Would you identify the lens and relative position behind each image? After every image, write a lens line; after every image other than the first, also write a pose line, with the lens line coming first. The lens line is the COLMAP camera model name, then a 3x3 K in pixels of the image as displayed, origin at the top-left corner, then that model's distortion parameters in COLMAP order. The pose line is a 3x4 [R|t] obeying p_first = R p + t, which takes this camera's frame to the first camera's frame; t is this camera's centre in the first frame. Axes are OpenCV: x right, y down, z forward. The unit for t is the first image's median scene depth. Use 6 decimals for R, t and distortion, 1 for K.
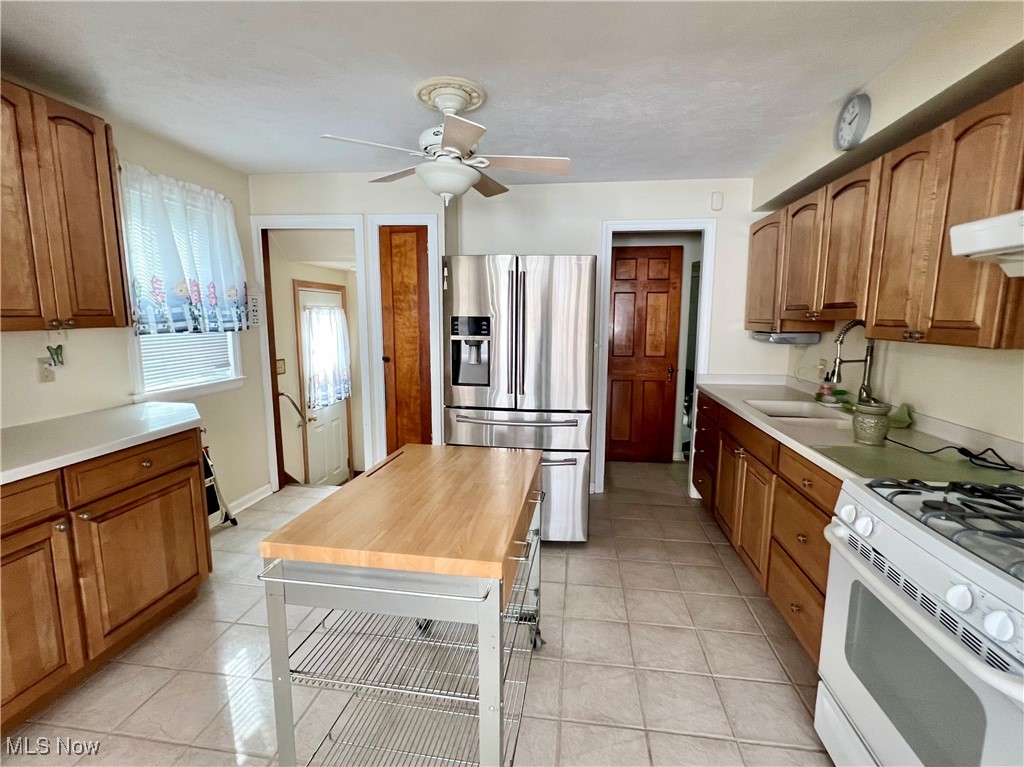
lens RADIAL K [[494.9, 0, 512.0], [0, 494.9, 383.5], [0, 0, 1]] dist [-0.000953, -0.000242]
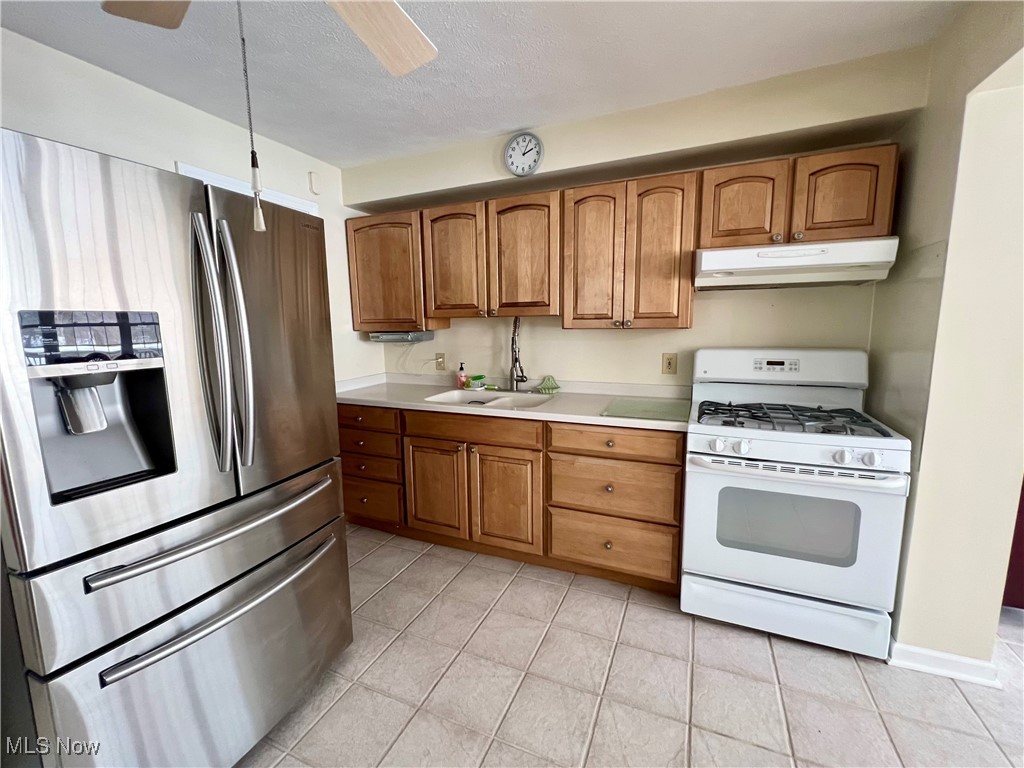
lens RADIAL K [[432.0, 0, 512.0], [0, 432.0, 384.0], [0, 0, 1]] dist [0.000304, 0.000046]
pose [[0.263067, -0.146852, 0.953536, -0.314025], [0.146973, 0.982912, 0.110829, -0.067556], [-0.953517, 0.110988, 0.280154, 0.585529]]
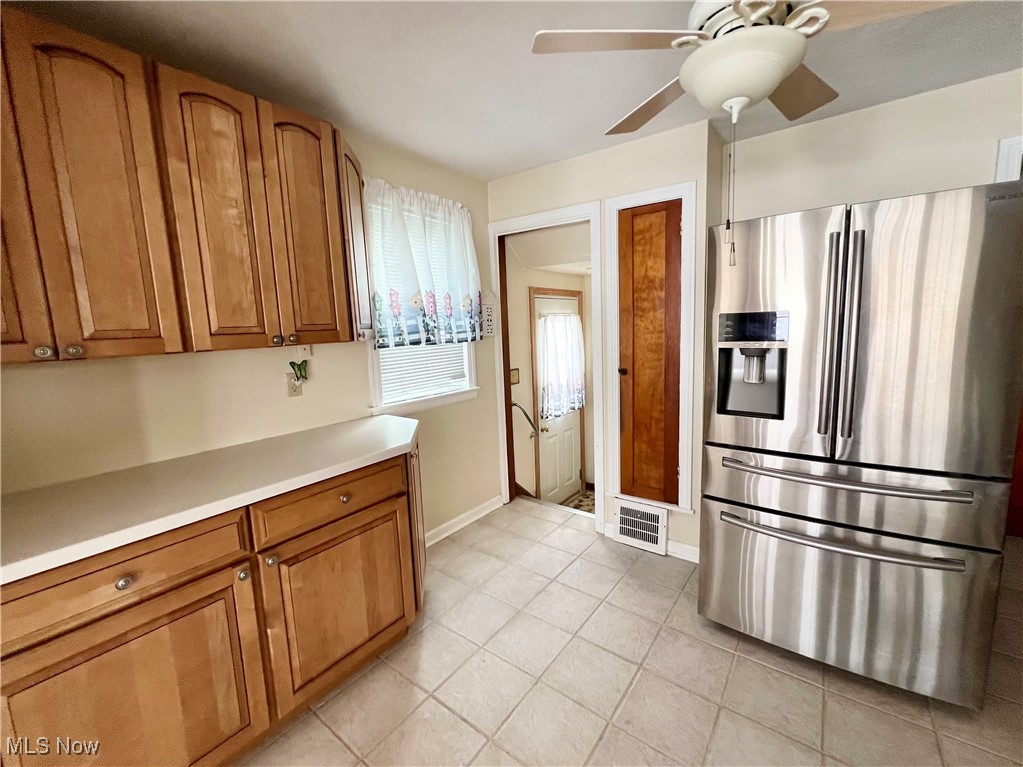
lens RADIAL K [[408.1, 0, 511.5], [0, 408.1, 383.5], [0, 0, 1]] dist [0.000569, 0.000059]
pose [[0.870763, 0.029365, -0.490825, -0.090356], [-0.024252, 0.999565, 0.016776, -0.040491], [0.491104, -0.002704, 0.871097, 0.351880]]
